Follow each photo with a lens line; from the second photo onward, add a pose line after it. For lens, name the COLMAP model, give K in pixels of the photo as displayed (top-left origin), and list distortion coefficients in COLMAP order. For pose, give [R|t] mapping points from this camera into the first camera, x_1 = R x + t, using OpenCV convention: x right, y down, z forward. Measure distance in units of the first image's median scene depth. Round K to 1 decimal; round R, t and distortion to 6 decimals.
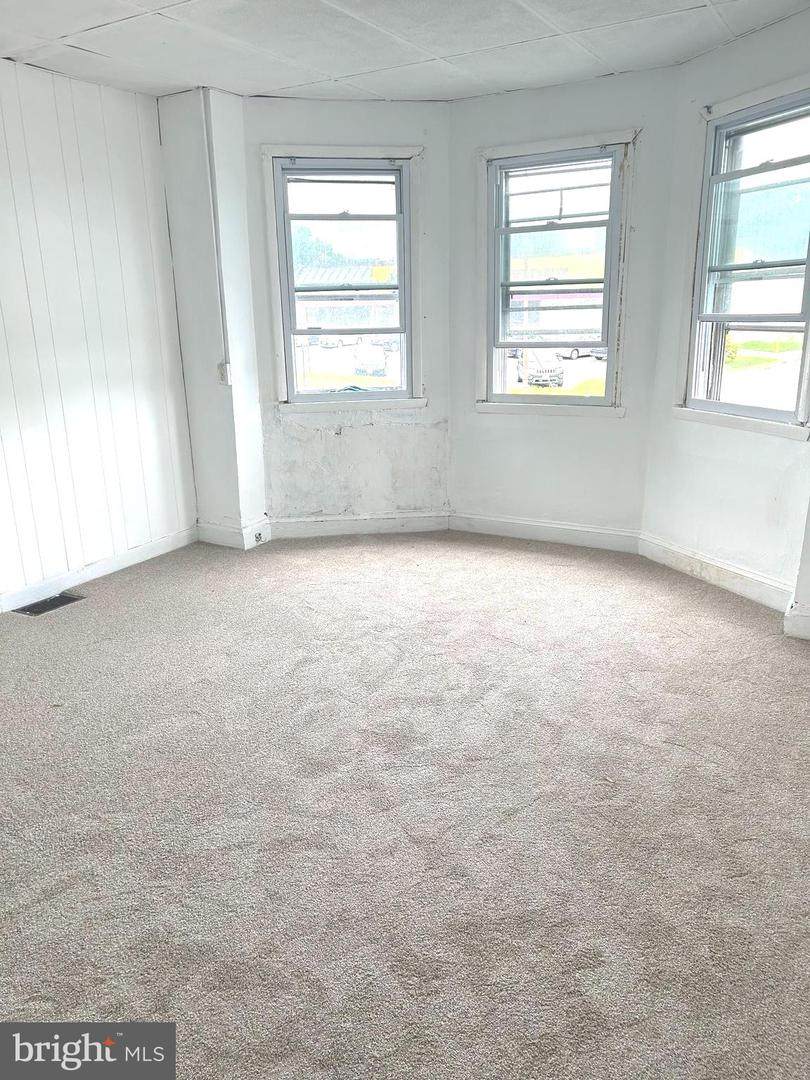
lens RADIAL K [[827.0, 0, 405.0], [0, 827.0, 540.0], [0, 0, 1]] dist [0.134017, -0.118840]
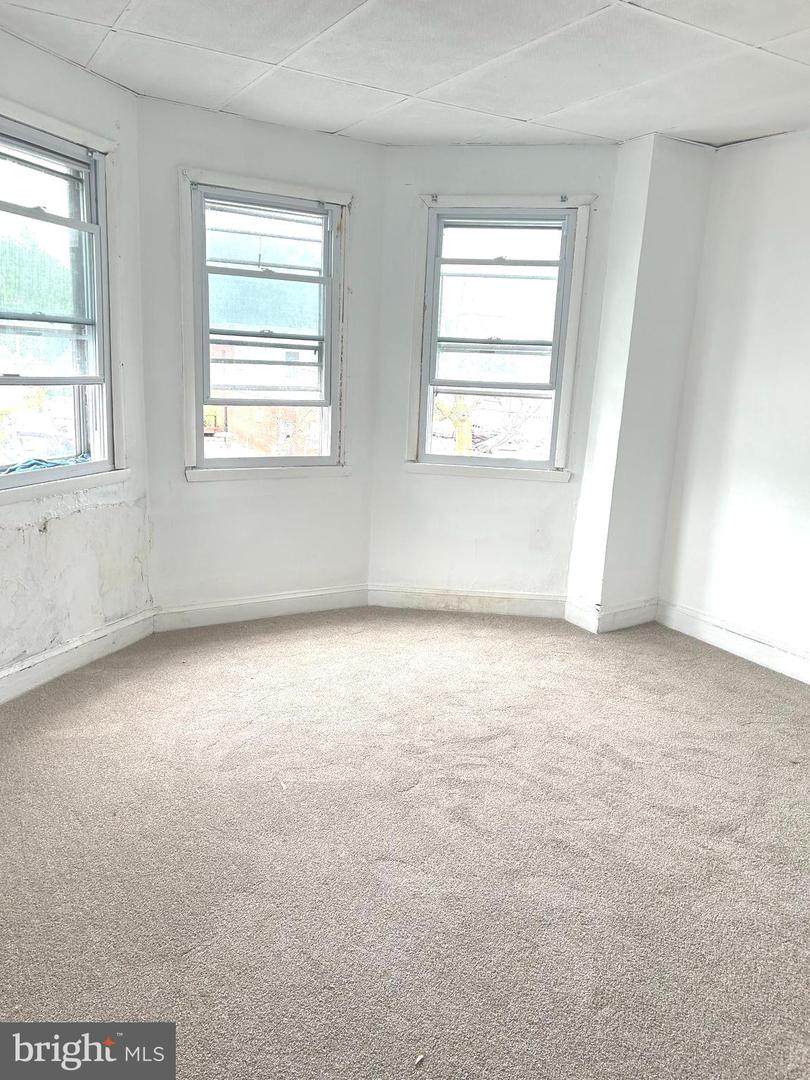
lens RADIAL K [[802.1, 0, 403.8], [0, 802.1, 555.3], [0, 0, 1]] dist [0.127456, -0.187560]
pose [[0.489241, -0.161856, 0.856998, -0.549011], [0.188085, 0.979087, 0.077541, -0.114665], [-0.851626, 0.123253, 0.509452, 0.460696]]
